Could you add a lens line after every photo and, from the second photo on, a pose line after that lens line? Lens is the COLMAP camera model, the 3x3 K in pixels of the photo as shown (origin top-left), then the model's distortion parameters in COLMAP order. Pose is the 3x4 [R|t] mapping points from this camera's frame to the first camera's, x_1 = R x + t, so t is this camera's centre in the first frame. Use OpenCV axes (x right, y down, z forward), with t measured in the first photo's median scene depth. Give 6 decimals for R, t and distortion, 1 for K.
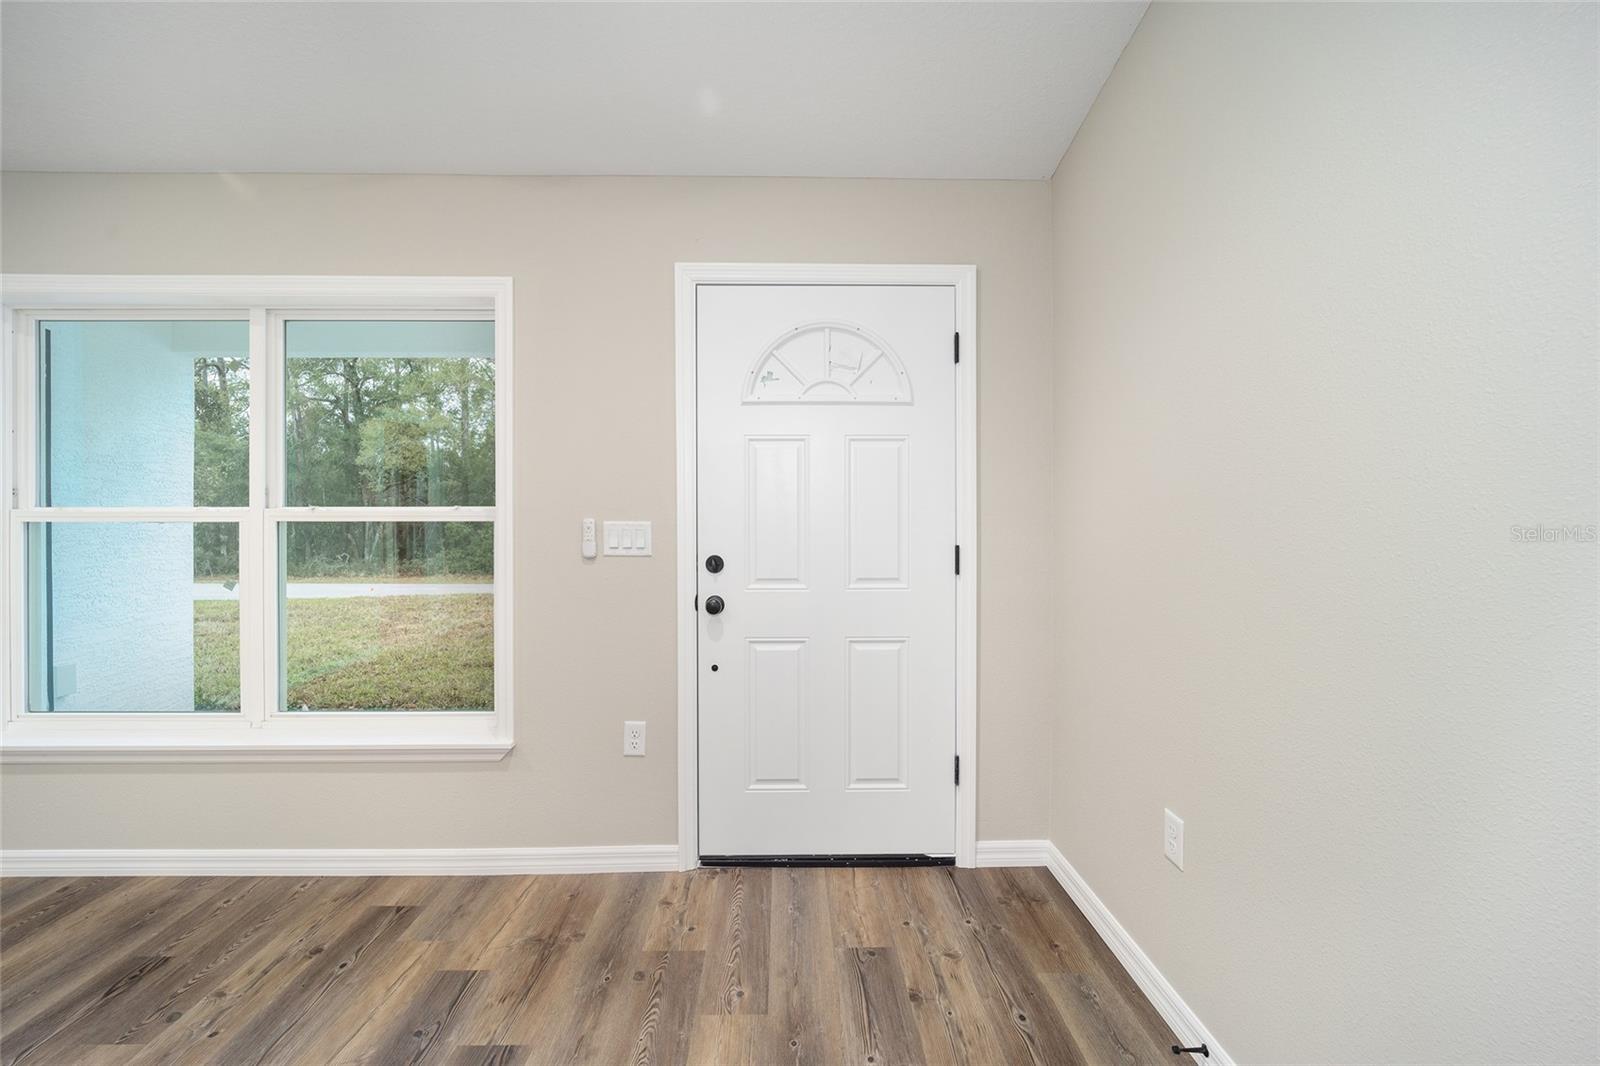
lens RADIAL K [[644.8, 0, 798.8], [0, 644.8, 524.5], [0, 0, 1]] dist [-0.011487, -0.000483]
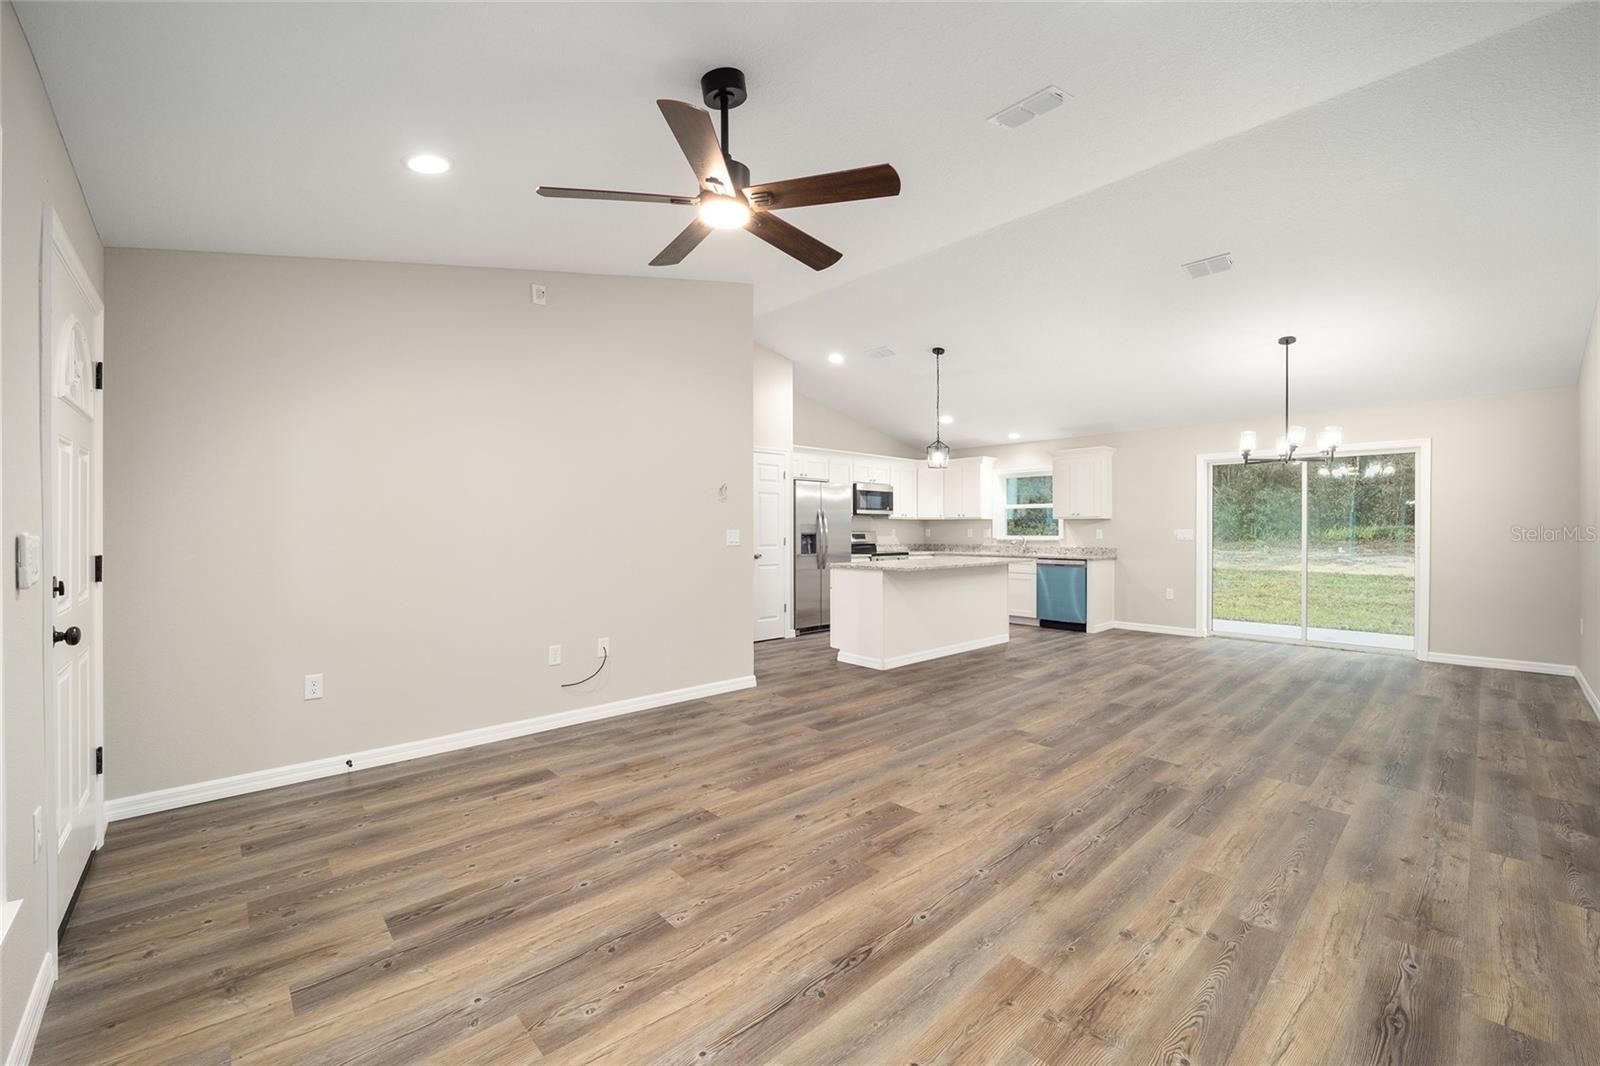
lens RADIAL K [[644.8, 0, 798.8], [0, 644.8, 524.5], [0, 0, 1]] dist [-0.011487, -0.000483]
pose [[-0.666133, 0.005859, 0.745810, -1.365224], [0.004244, 0.999983, -0.004064, -0.011152], [-0.745821, 0.000458, -0.666146, 0.830130]]
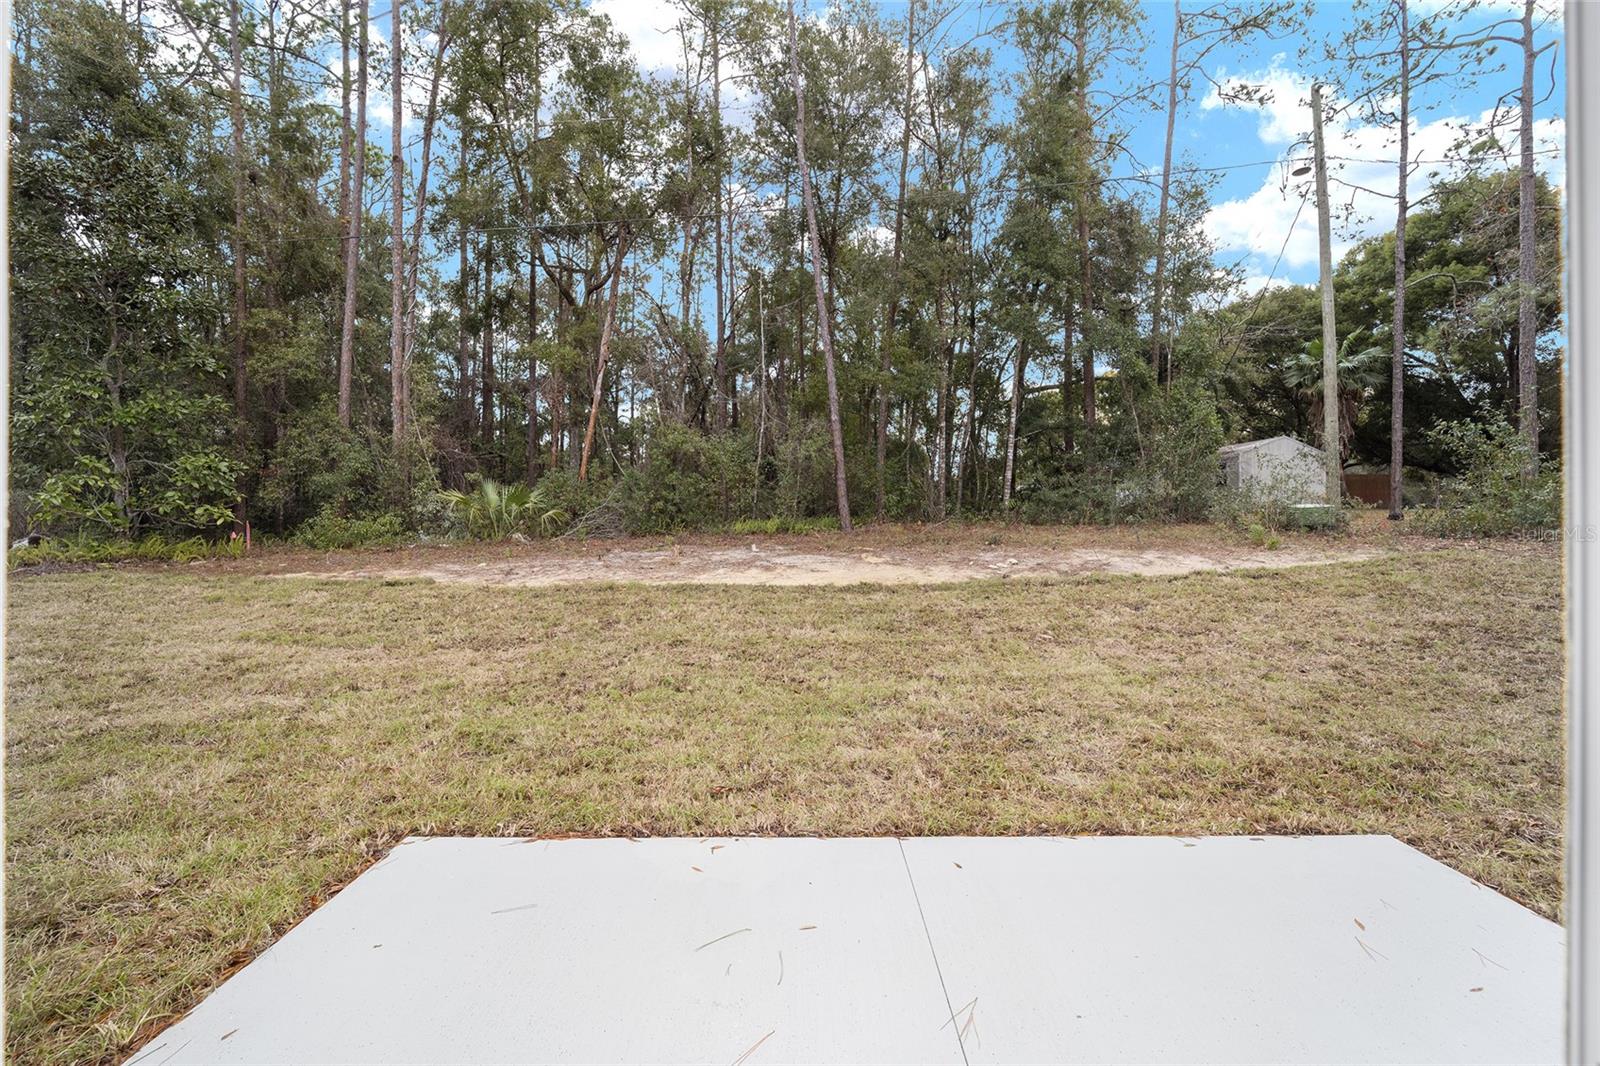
lens RADIAL K [[644.8, 0, 798.8], [0, 644.8, 524.5], [0, 0, 1]] dist [-0.011487, -0.000483]
pose [[-0.999901, 0.001571, 0.013952, -0.512516], [0.001747, 0.999919, 0.012618, -0.011492], [-0.013931, 0.012642, -0.999823, -2.829431]]
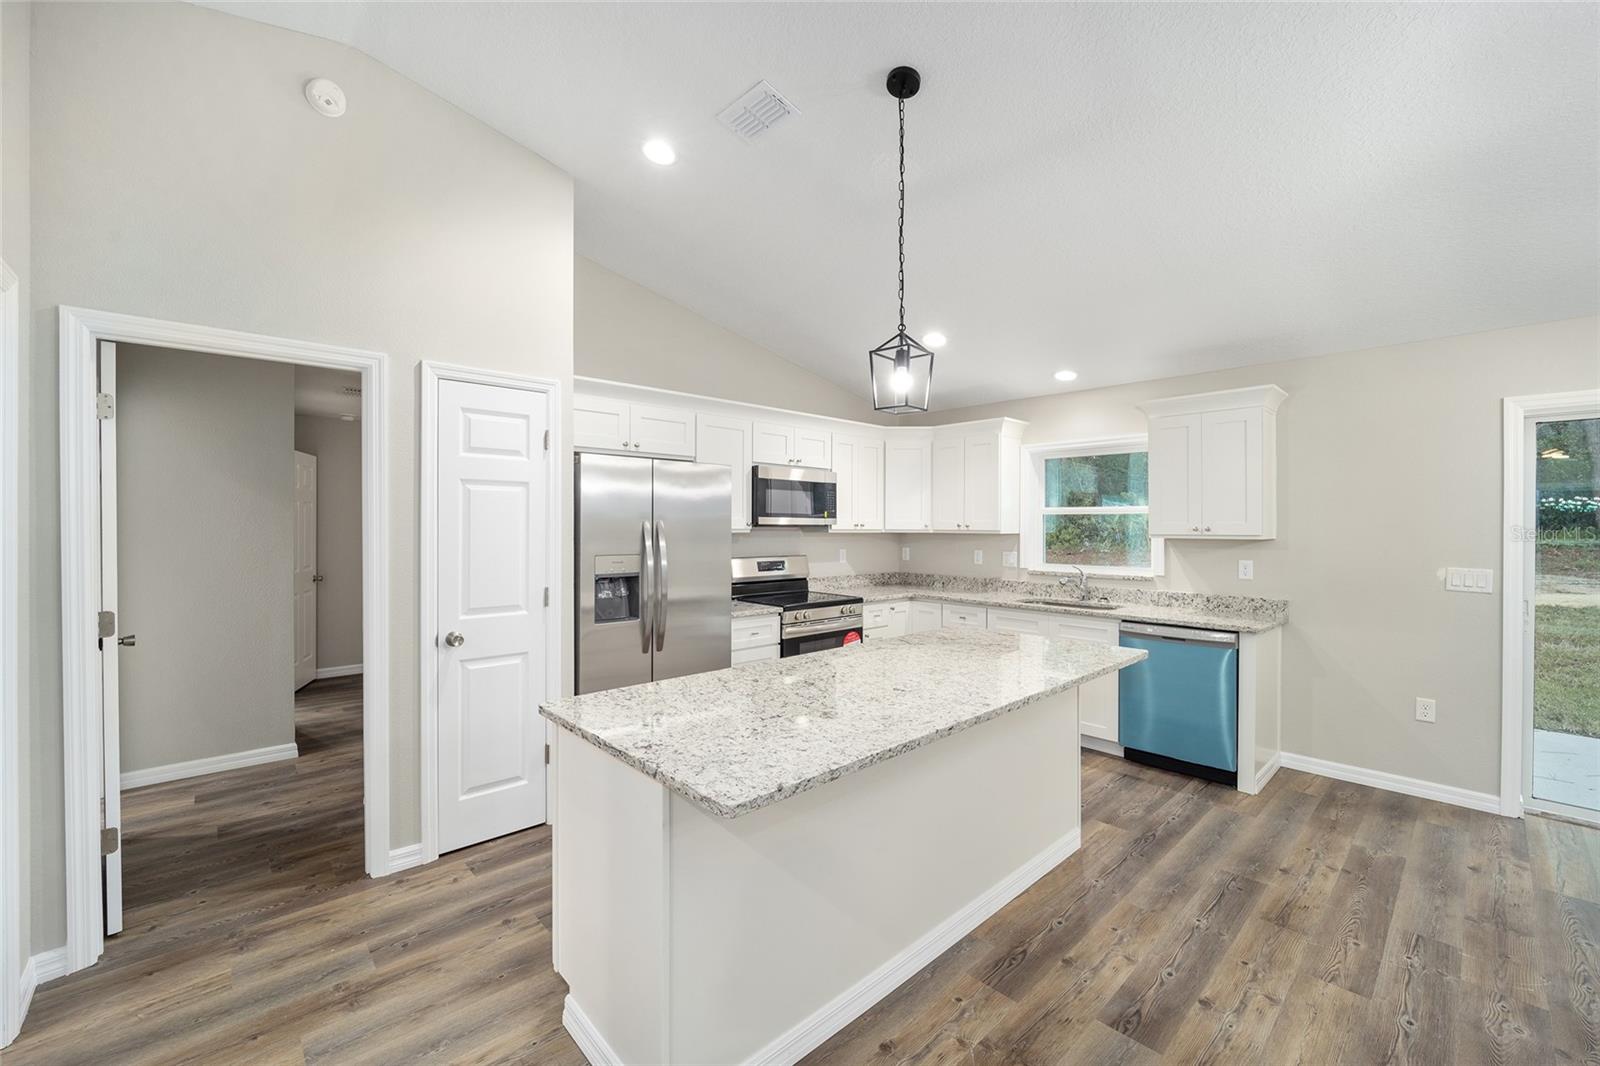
lens RADIAL K [[644.8, 0, 798.8], [0, 644.8, 524.5], [0, 0, 1]] dist [-0.011487, -0.000483]
pose [[-0.667489, -0.001014, 0.744619, -0.286725], [0.001992, 0.999993, 0.003148, -0.095978], [-0.744617, 0.003585, -0.667482, -0.748479]]
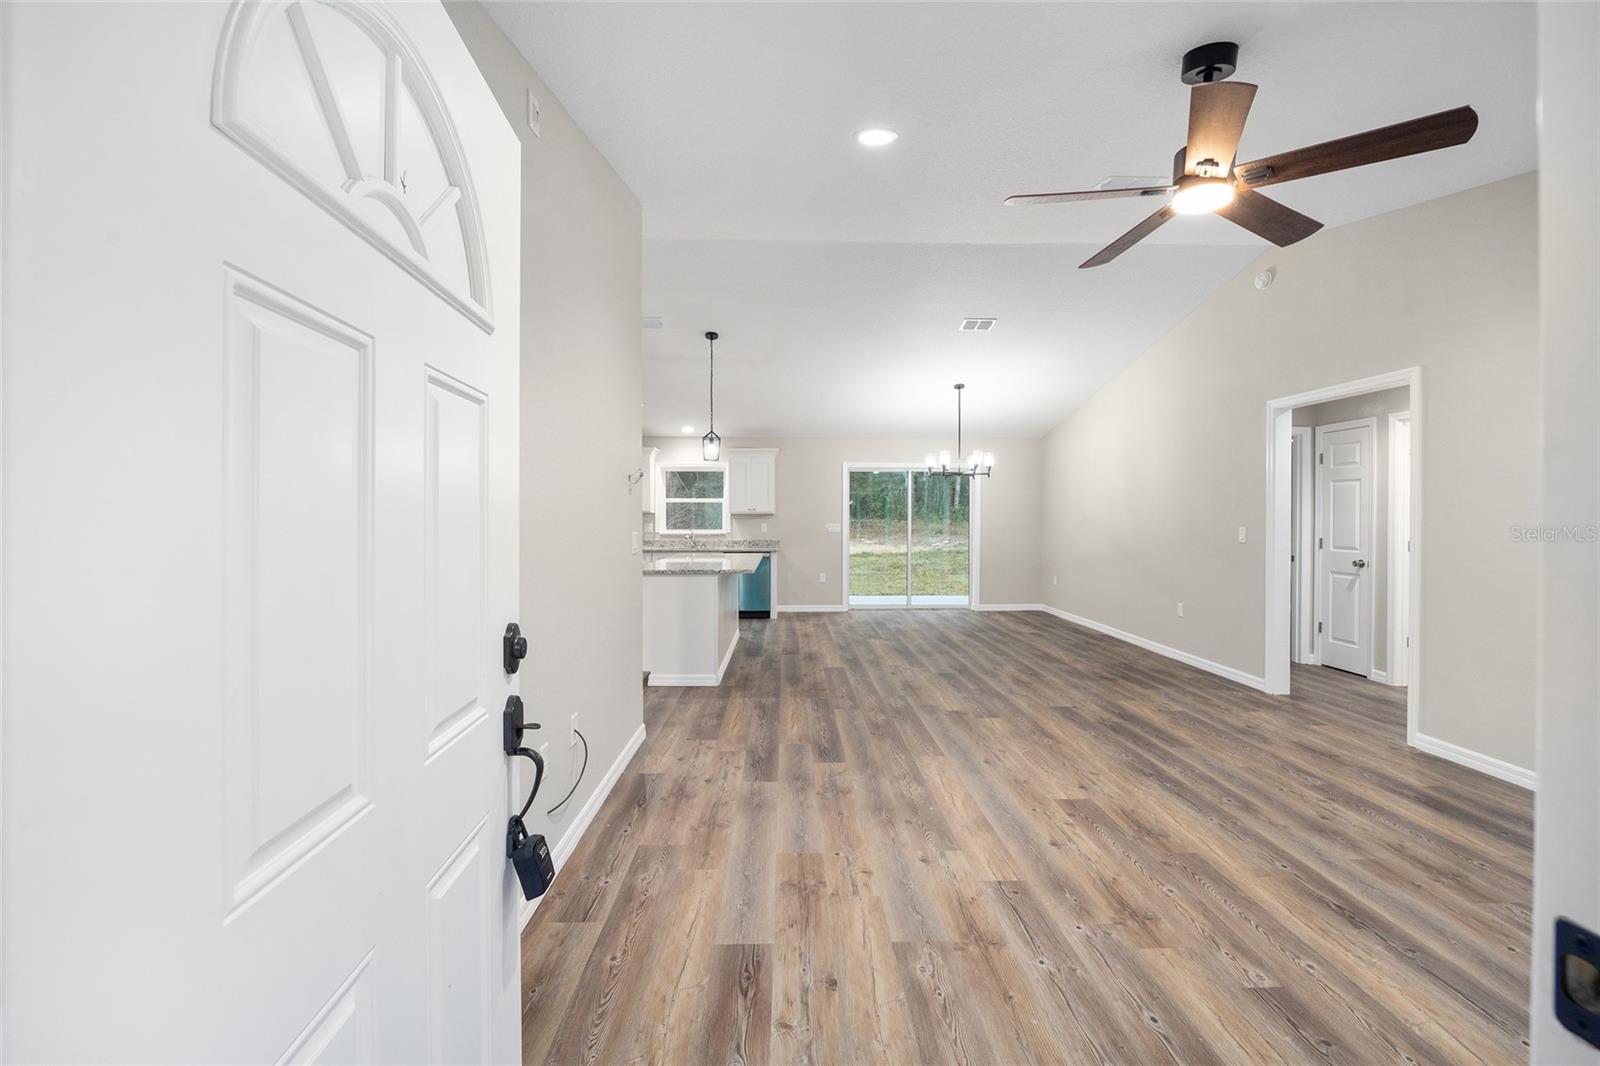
lens RADIAL K [[644.8, 0, 798.8], [0, 644.8, 524.5], [0, 0, 1]] dist [-0.011487, -0.000483]
pose [[-0.999972, 0.000382, -0.007429, 0.019561], [0.000266, 0.999877, 0.015700, -0.048416], [0.007434, 0.015698, -0.999849, 1.148118]]
